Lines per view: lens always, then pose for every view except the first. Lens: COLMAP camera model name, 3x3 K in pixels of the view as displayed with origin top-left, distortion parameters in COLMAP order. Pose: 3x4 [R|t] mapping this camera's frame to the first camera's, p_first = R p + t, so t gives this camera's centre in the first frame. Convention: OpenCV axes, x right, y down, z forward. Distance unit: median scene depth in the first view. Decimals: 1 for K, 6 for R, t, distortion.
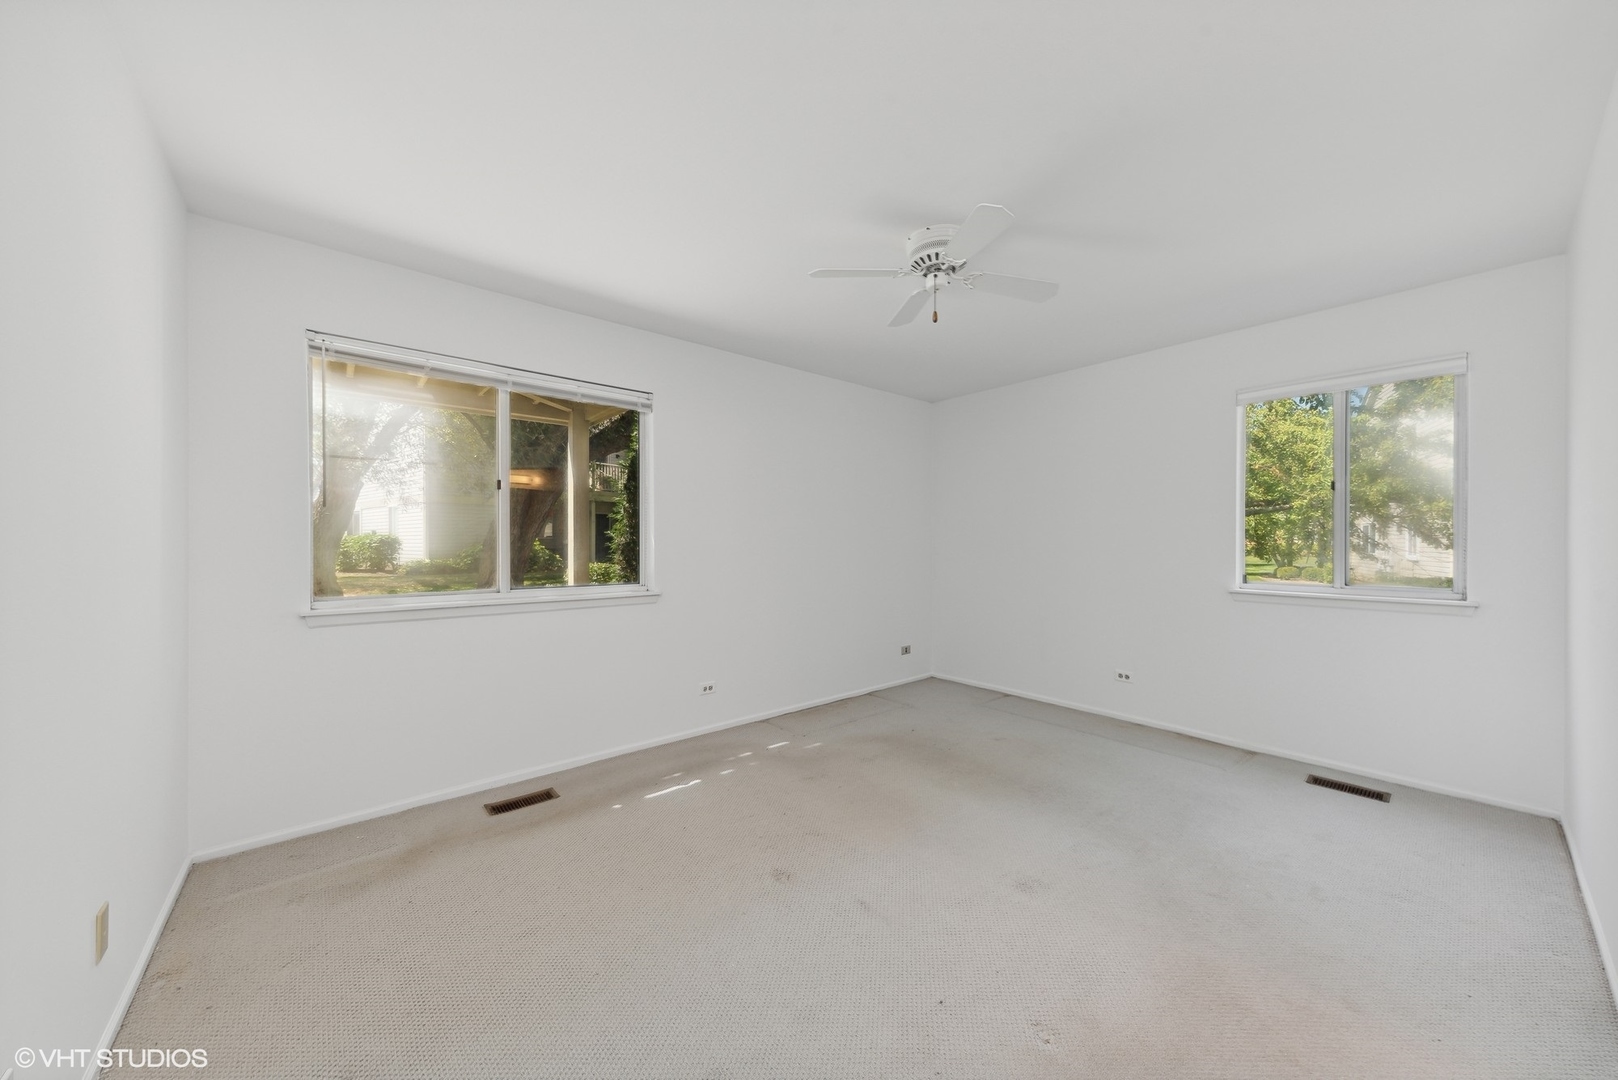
lens RADIAL K [[562.2, 0, 809.0], [0, 562.2, 540.0], [0, 0, 1]] dist [0.000804, 0.000005]
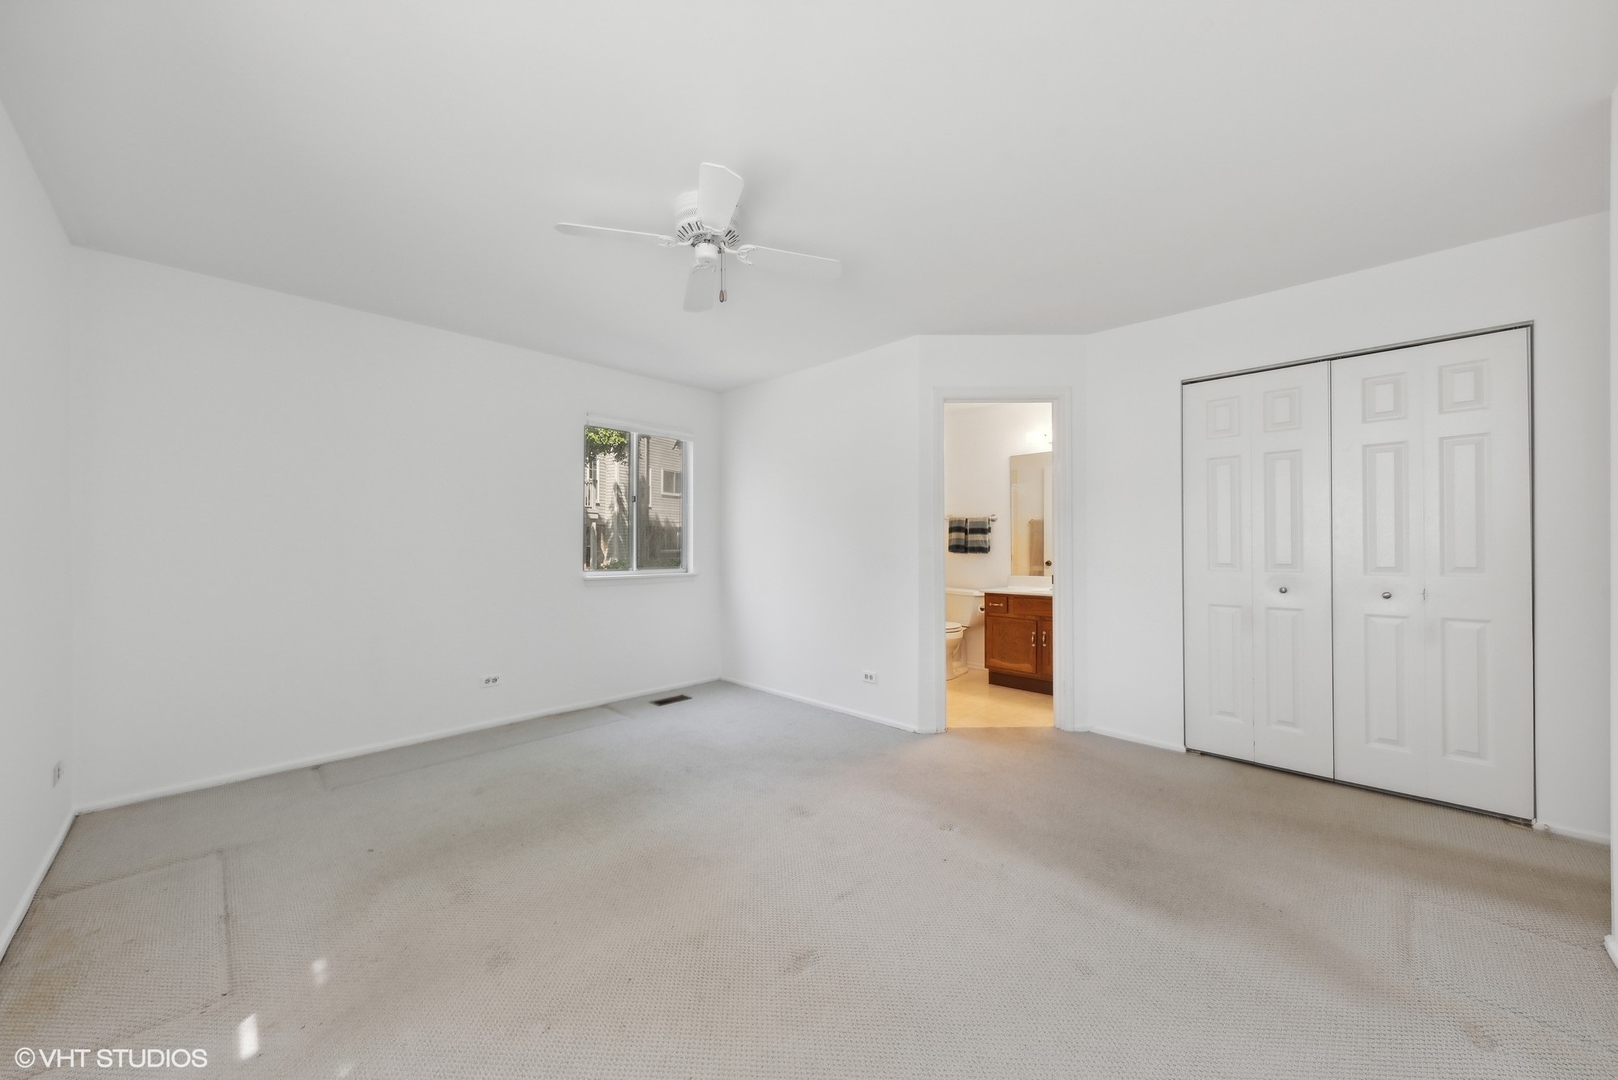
lens RADIAL K [[562.2, 0, 809.0], [0, 562.2, 540.0], [0, 0, 1]] dist [0.000804, 0.000005]
pose [[-0.099938, 0.004919, 0.994981, -0.500805], [-0.001752, 0.999985, -0.005120, 0.012118], [-0.994992, -0.002255, -0.099928, 0.653494]]
